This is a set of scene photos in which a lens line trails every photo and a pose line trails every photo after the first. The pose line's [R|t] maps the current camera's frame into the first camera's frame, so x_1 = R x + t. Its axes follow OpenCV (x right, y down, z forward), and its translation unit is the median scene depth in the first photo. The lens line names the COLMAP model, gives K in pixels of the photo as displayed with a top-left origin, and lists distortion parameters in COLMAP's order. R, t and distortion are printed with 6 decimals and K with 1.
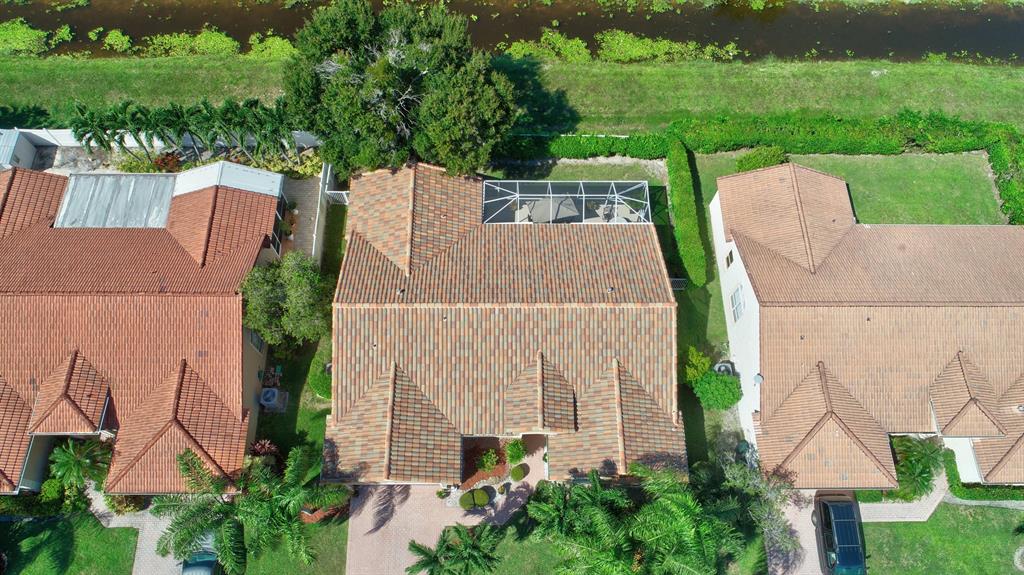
lens RADIAL K [[671.8, 0, 512.0], [0, 671.8, 287.5], [0, 0, 1]] dist [-0.002299, -0.000725]
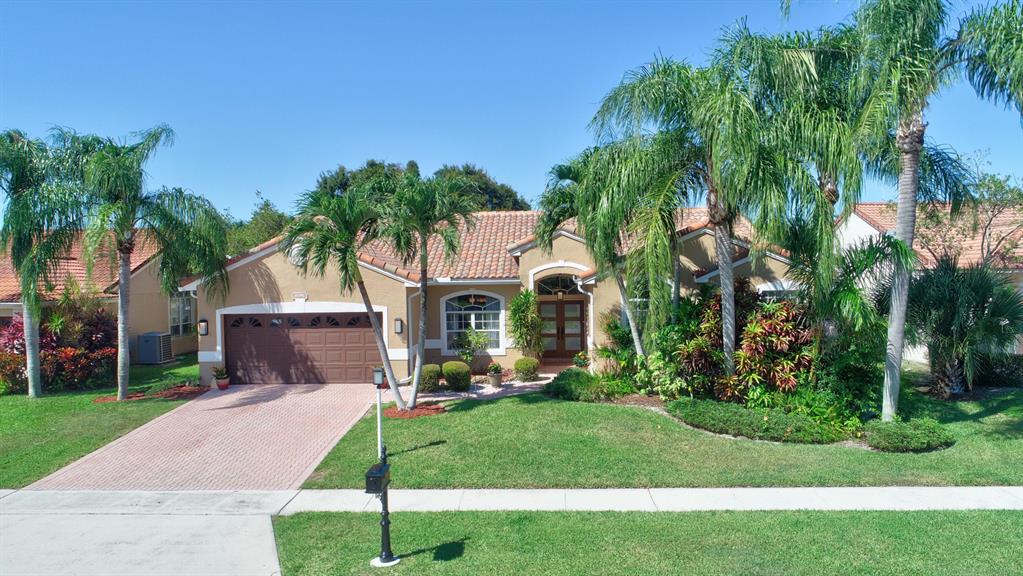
lens RADIAL K [[674.0, 0, 511.5], [0, 674.0, 288.0], [0, 0, 1]] dist [-0.001003, 0.000126]
pose [[0.997083, -0.036358, -0.067111, 0.035559], [-0.044980, 0.430463, -0.901487, 0.753444], [0.061665, 0.901876, 0.427572, 0.723417]]
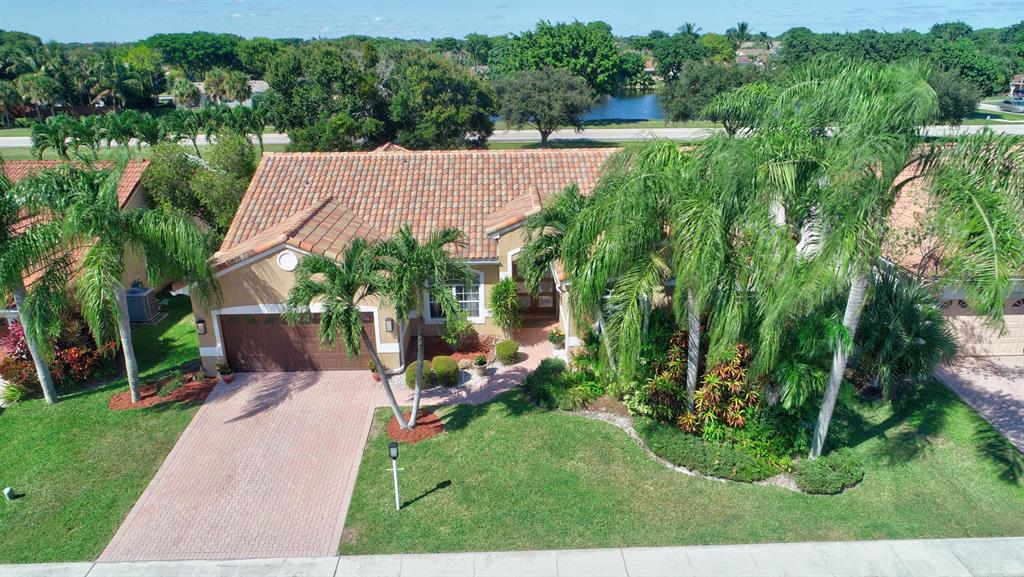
lens RADIAL K [[671.8, 0, 512.0], [0, 671.8, 288.5], [0, 0, 1]] dist [-0.002299, -0.000725]
pose [[0.999433, -0.033675, -0.000256, 0.014817], [0.023320, 0.697554, -0.716152, 0.679467], [0.024295, 0.715740, 0.697944, 0.554420]]
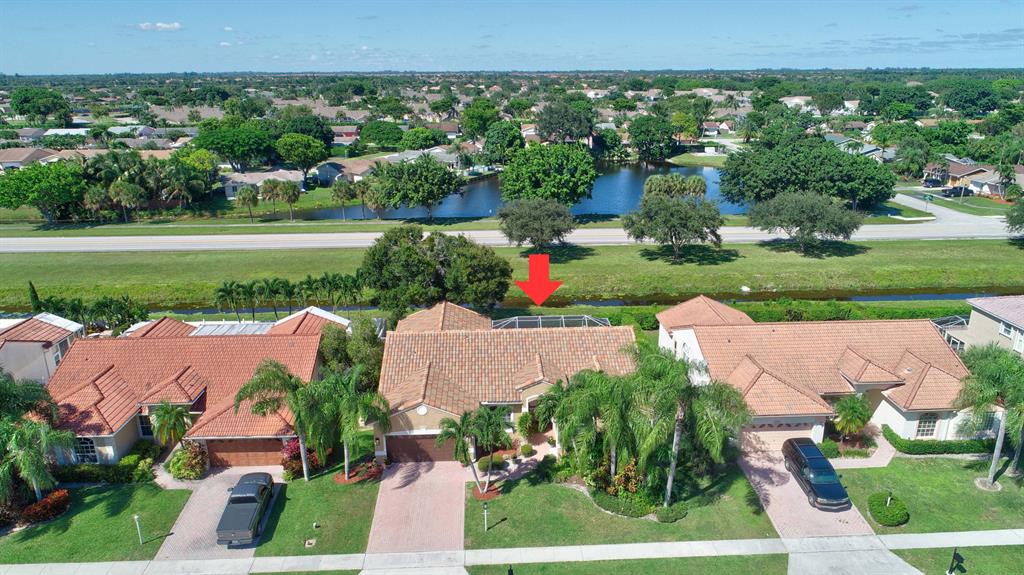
lens RADIAL K [[671.8, 0, 512.0], [0, 671.8, 287.5], [0, 0, 1]] dist [-0.002299, -0.000725]
pose [[0.999136, -0.035509, 0.021605, -0.033370], [0.039837, 0.669766, -0.741503, 0.977138], [0.011859, 0.741723, 0.670602, 0.000262]]
